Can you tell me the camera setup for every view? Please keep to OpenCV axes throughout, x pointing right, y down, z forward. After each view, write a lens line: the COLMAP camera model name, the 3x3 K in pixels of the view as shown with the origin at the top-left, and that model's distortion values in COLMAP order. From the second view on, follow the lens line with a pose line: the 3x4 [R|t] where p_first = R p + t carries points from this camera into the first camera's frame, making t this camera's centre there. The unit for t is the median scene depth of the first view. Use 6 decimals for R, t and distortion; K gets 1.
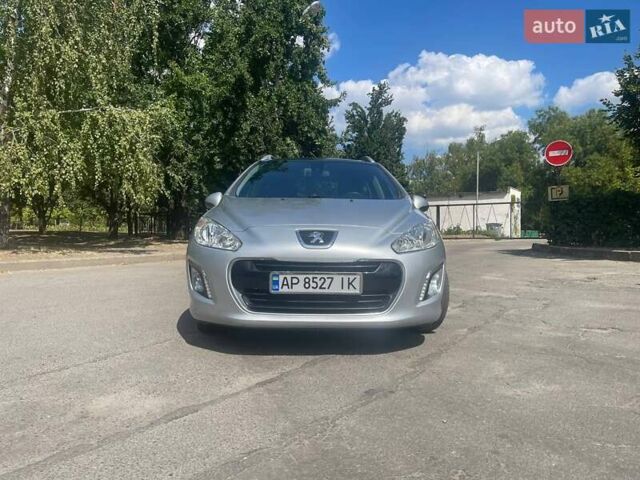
lens RADIAL K [[489.7, 0, 318.6], [0, 489.7, 242.0], [0, 0, 1]] dist [0.091791, -0.130884]
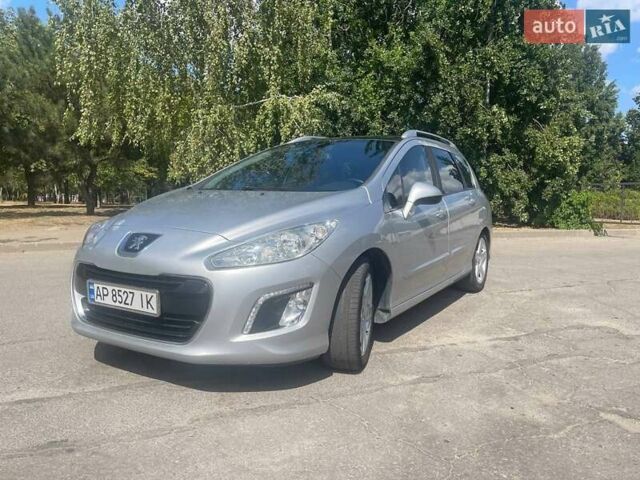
lens RADIAL K [[490.2, 0, 317.1], [0, 490.2, 241.6], [0, 0, 1]] dist [0.089542, -0.131361]
pose [[0.850035, 0.049499, -0.524396, 0.165183], [-0.024756, 0.998229, 0.054095, -0.015128], [0.526145, -0.033001, 0.849754, 0.102489]]
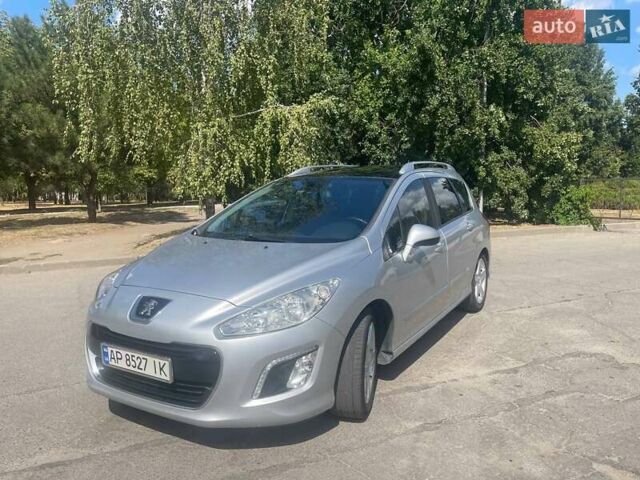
lens RADIAL K [[489.7, 0, 318.6], [0, 489.7, 242.0], [0, 0, 1]] dist [0.091791, -0.130884]
pose [[0.851427, 0.036914, -0.523173, 0.167612], [0.003144, 0.997143, 0.075474, -0.045103], [0.524464, -0.065906, 0.848878, 0.096826]]
